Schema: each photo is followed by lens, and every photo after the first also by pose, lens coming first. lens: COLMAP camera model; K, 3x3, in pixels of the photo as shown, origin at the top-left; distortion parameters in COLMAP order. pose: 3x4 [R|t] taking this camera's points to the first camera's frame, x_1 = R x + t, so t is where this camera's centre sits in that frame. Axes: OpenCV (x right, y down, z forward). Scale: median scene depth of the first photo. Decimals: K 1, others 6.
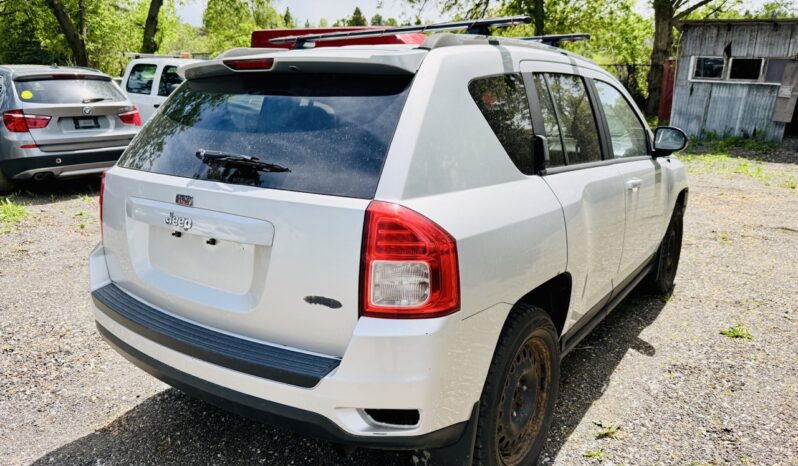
lens RADIAL K [[559.1, 0, 399.0], [0, 559.1, 233.0], [0, 0, 1]] dist [0.142266, -0.210249]
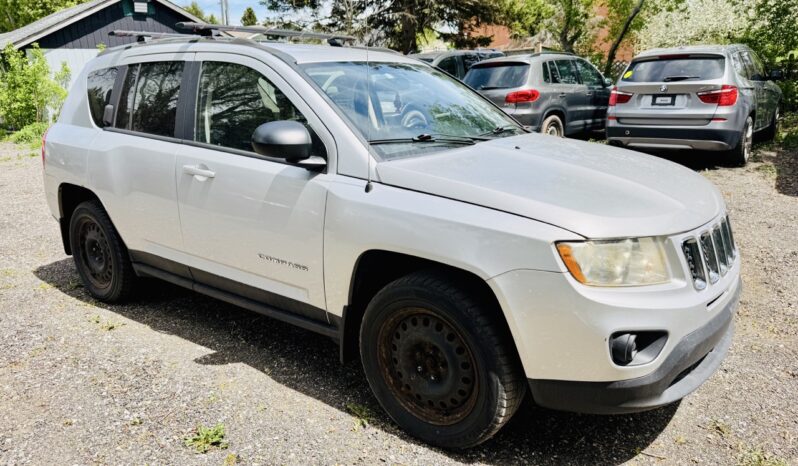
lens RADIAL K [[559.1, 0, 399.0], [0, 559.1, 233.0], [0, 0, 1]] dist [0.142266, -0.210249]
pose [[-0.026570, 0.265710, -0.963687, 0.573506], [-0.222839, 0.938195, 0.264826, -0.137092], [0.974493, 0.221783, 0.034282, 0.558335]]
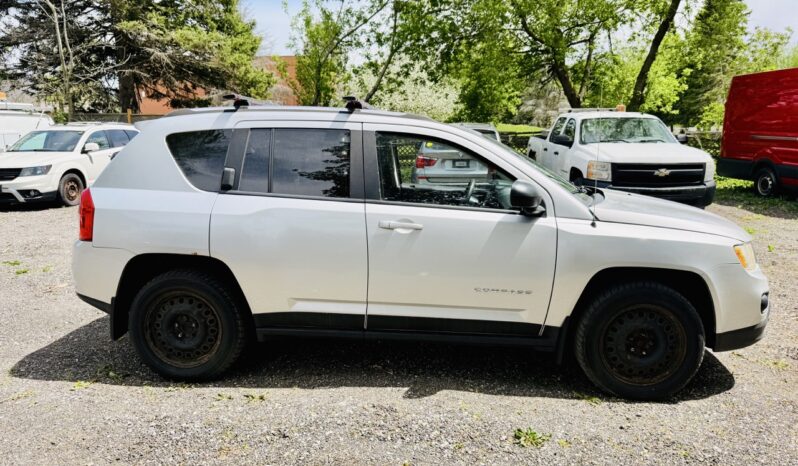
lens RADIAL K [[559.1, 0, 399.0], [0, 559.1, 233.0], [0, 0, 1]] dist [0.142266, -0.210249]
pose [[0.522457, 0.147457, -0.839818, 0.557432], [-0.215152, 0.975860, 0.037496, -0.049451], [0.825075, 0.161098, 0.541571, 0.175102]]
